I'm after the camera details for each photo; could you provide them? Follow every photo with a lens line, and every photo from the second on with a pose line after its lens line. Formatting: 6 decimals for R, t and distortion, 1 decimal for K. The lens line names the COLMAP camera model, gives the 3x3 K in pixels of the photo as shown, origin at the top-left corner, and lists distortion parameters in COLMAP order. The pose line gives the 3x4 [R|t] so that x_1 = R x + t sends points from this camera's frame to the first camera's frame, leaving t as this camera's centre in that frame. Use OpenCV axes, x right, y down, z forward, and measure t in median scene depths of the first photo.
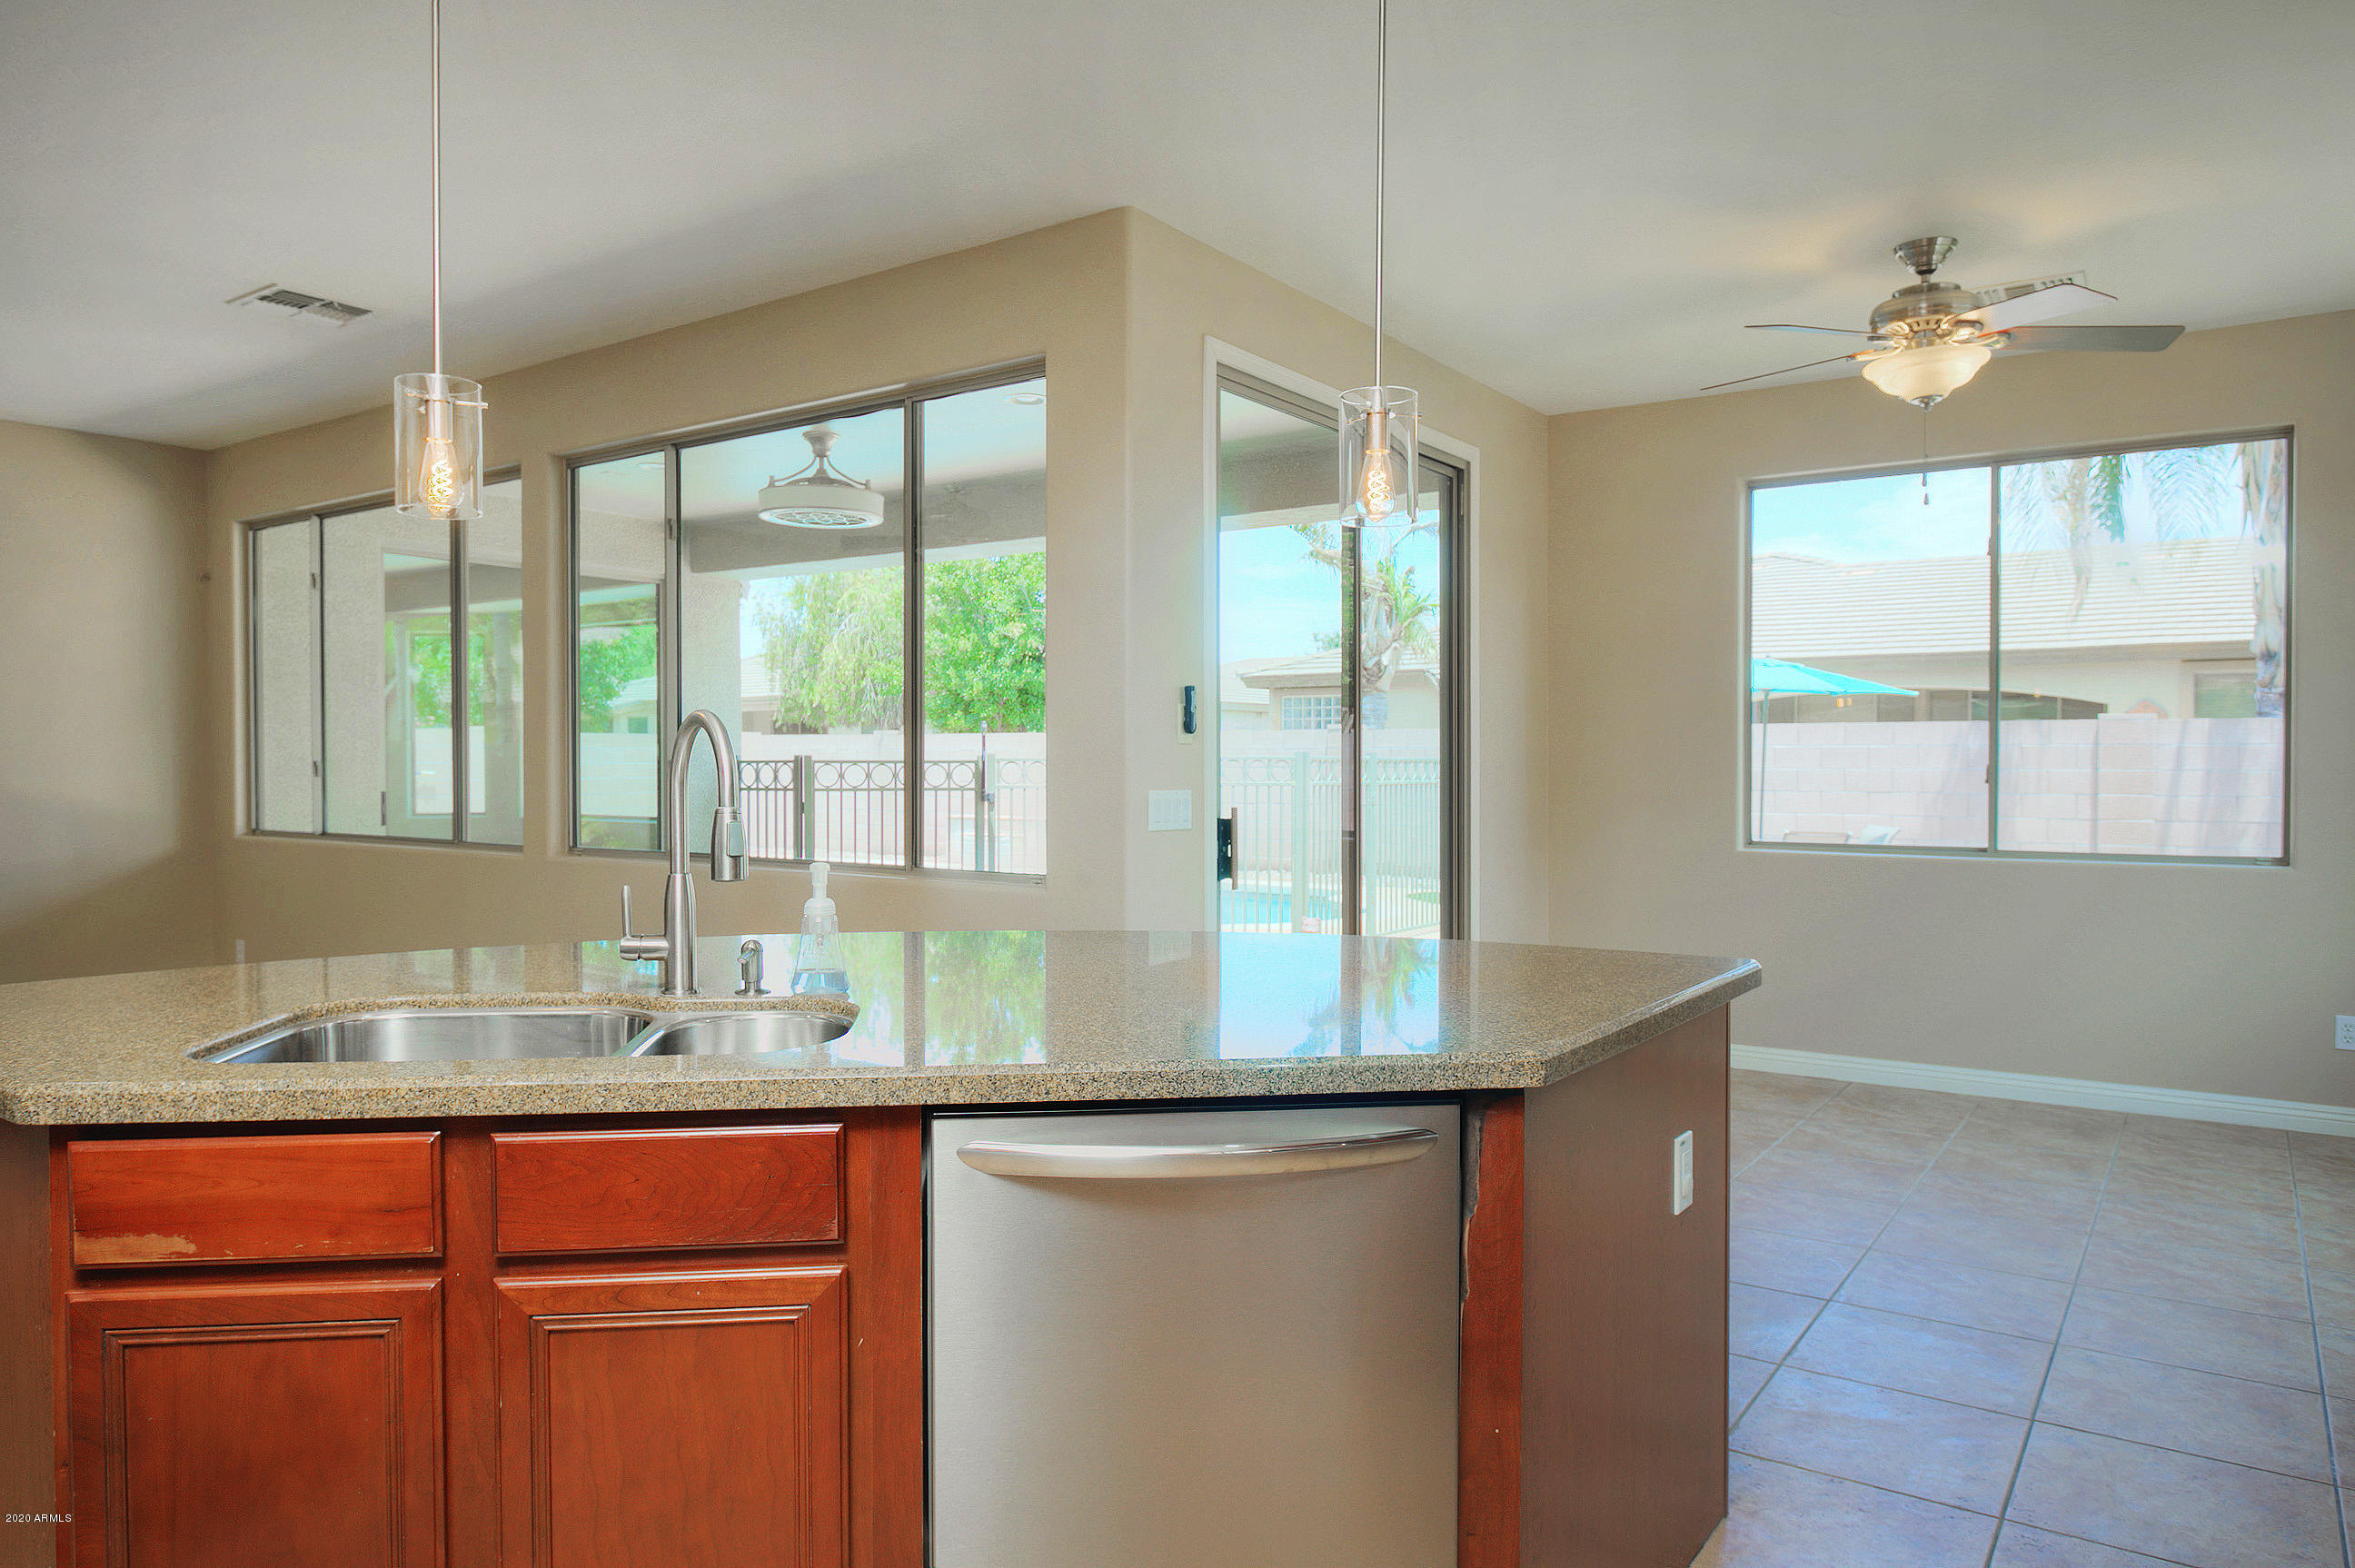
lens RADIAL K [[1477.3, 0, 1199.6], [0, 1477.3, 786.7], [0, 0, 1]] dist [-0.026020, 0.005000]
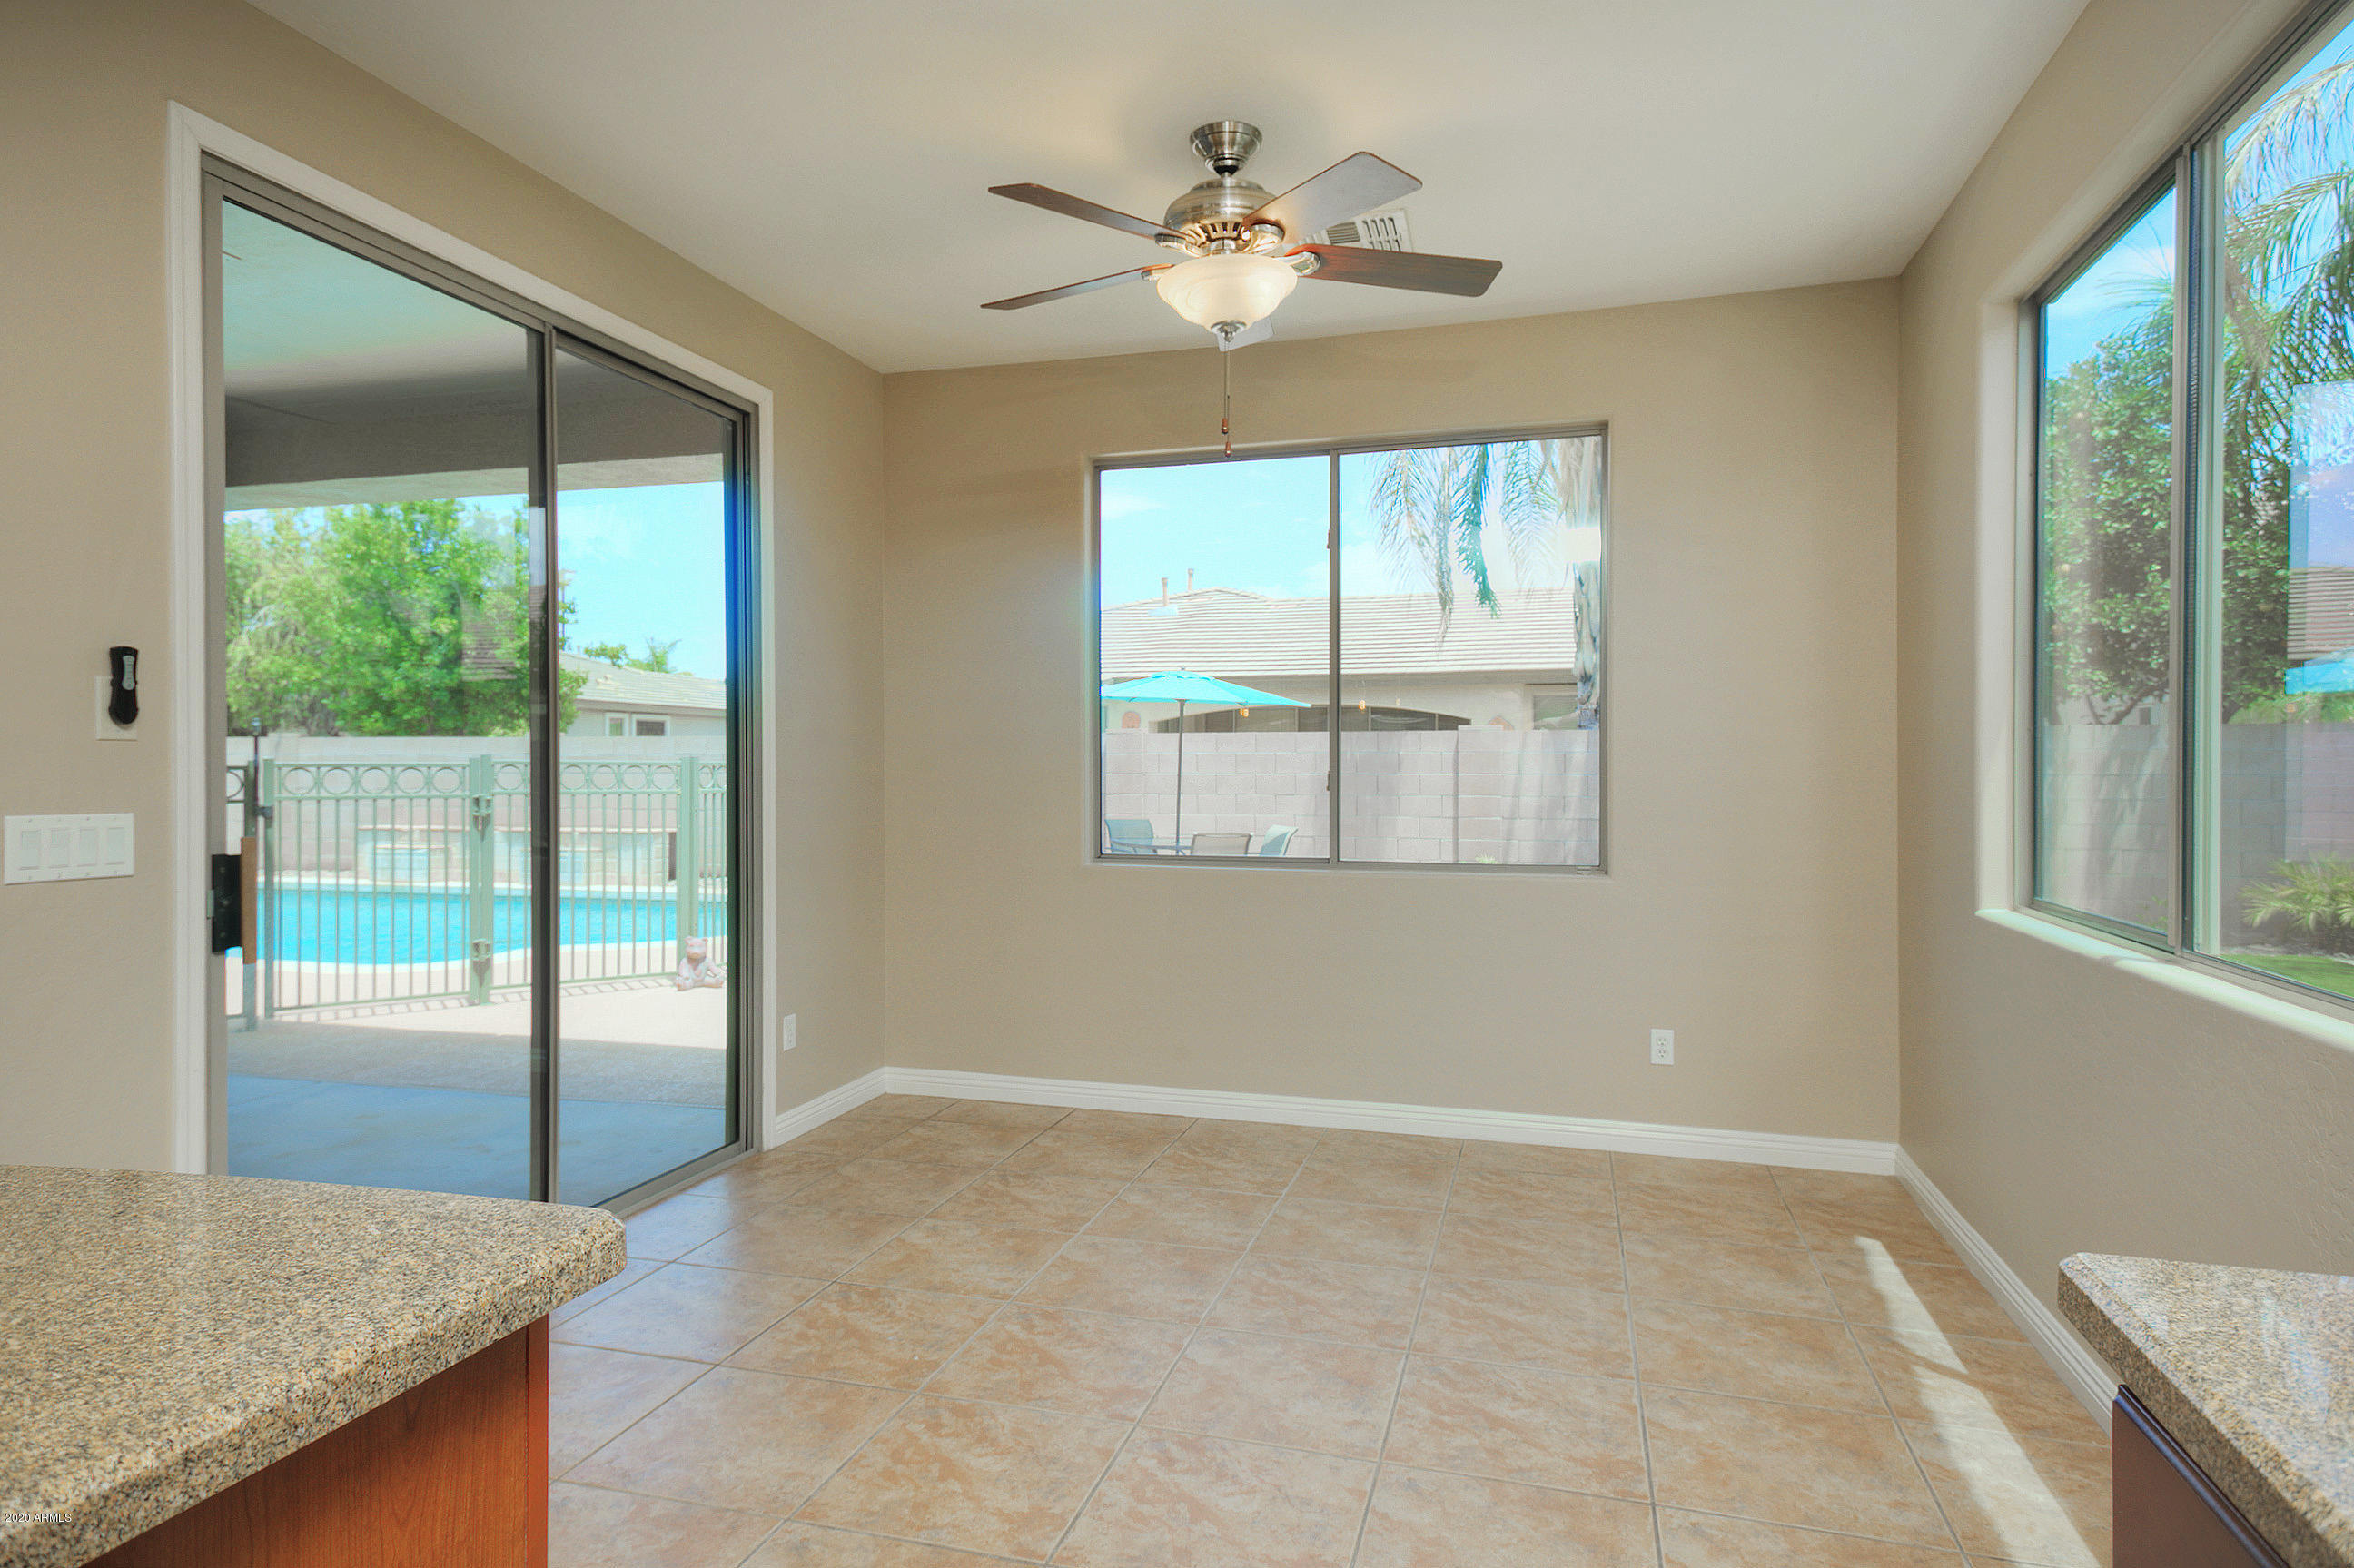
lens RADIAL K [[1326.8, 0, 1184.4], [0, 1326.8, 774.4], [0, 0, 1]] dist [0.027571, 0.000201]
pose [[0.943053, -0.001769, 0.332639, 0.090847], [0.005677, 0.999926, -0.010774, -0.002346], [-0.332595, 0.012049, 0.942993, 0.124762]]
